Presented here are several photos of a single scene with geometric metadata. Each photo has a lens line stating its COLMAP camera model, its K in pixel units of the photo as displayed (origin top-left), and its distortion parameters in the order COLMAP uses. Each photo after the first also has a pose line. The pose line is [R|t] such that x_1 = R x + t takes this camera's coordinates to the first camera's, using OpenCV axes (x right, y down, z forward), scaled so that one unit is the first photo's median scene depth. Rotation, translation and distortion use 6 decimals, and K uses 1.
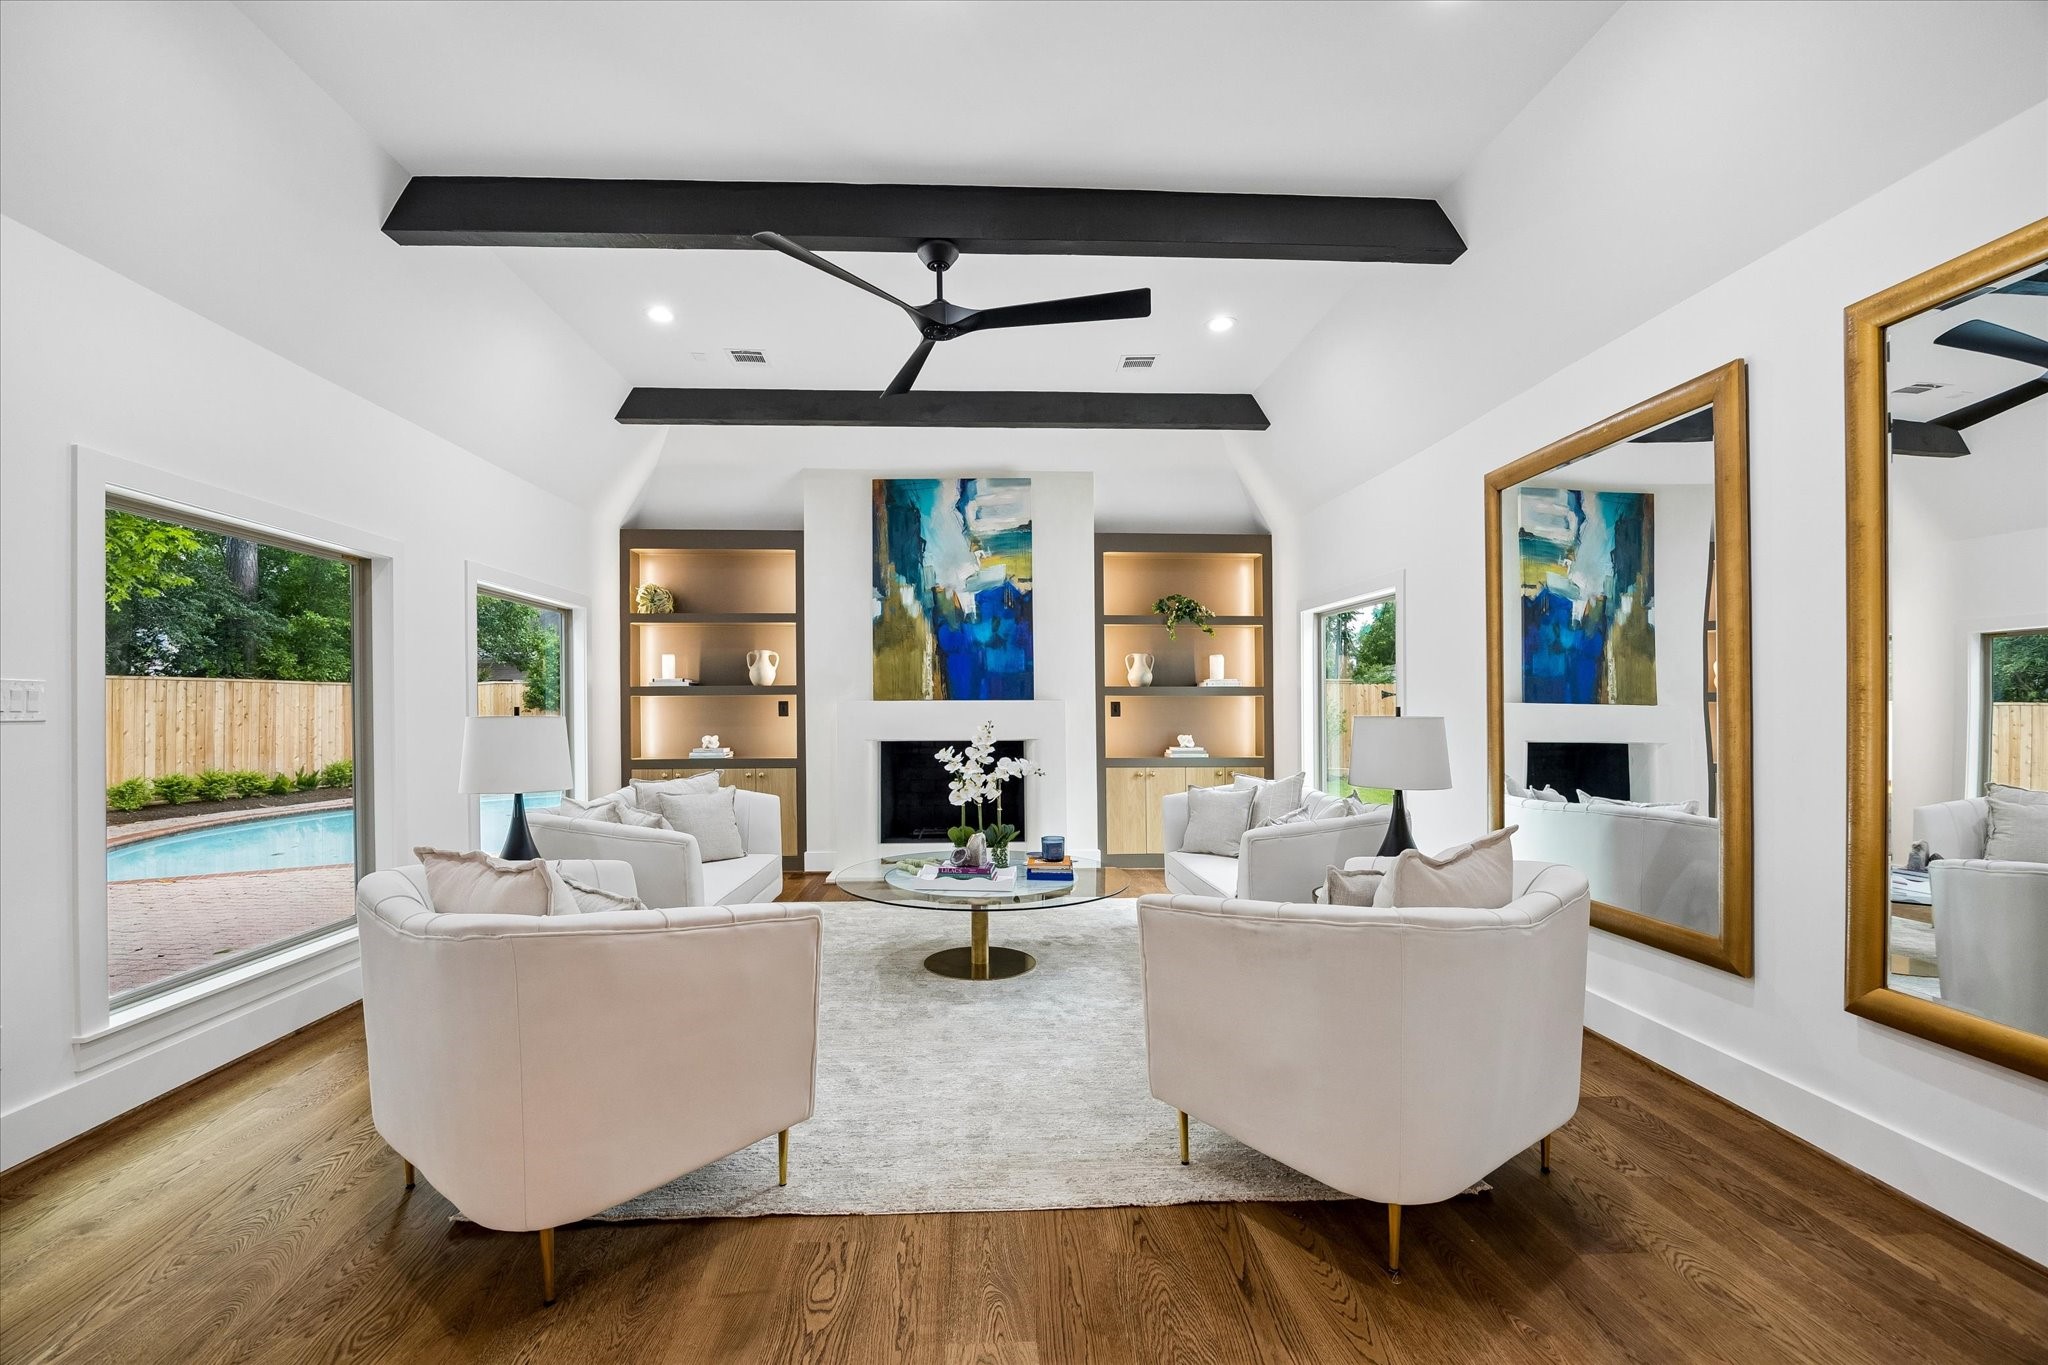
lens RADIAL K [[897.2, 0, 1020.3], [0, 897.2, 701.5], [0, 0, 1]] dist [-0.000571, -0.000043]
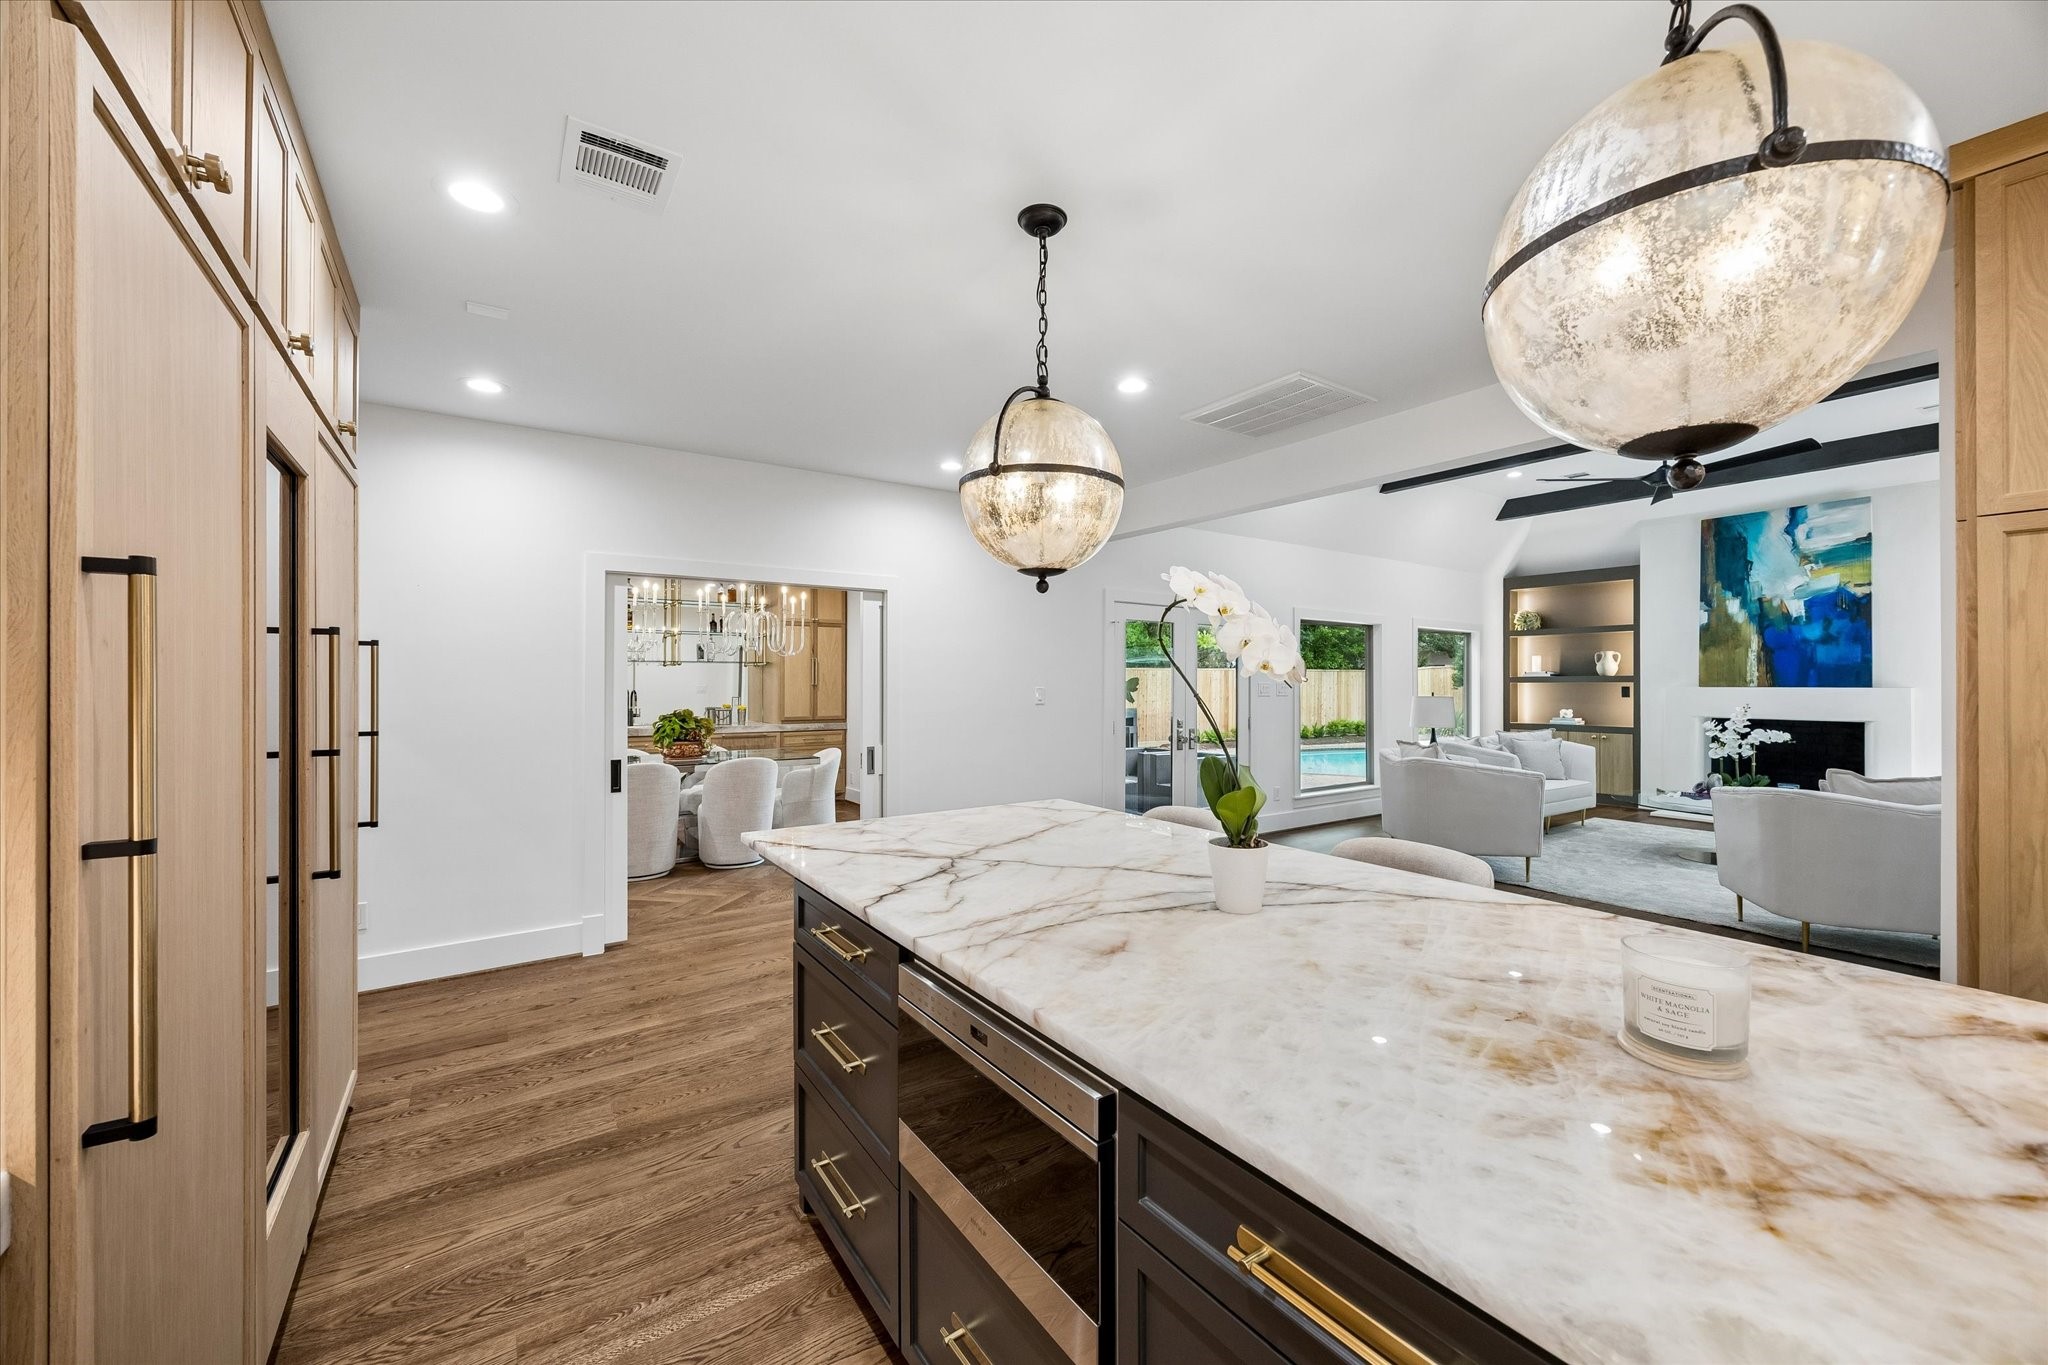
lens RADIAL K [[803.4, 0, 1008.0], [0, 803.4, 688.3], [0, 0, 1]] dist [-0.014871, -0.000048]
pose [[0.522991, 0.008723, -0.852293, 0.302806], [0.002853, 0.999924, 0.011984, -0.015831], [0.852333, -0.008699, 0.522927, -0.492926]]
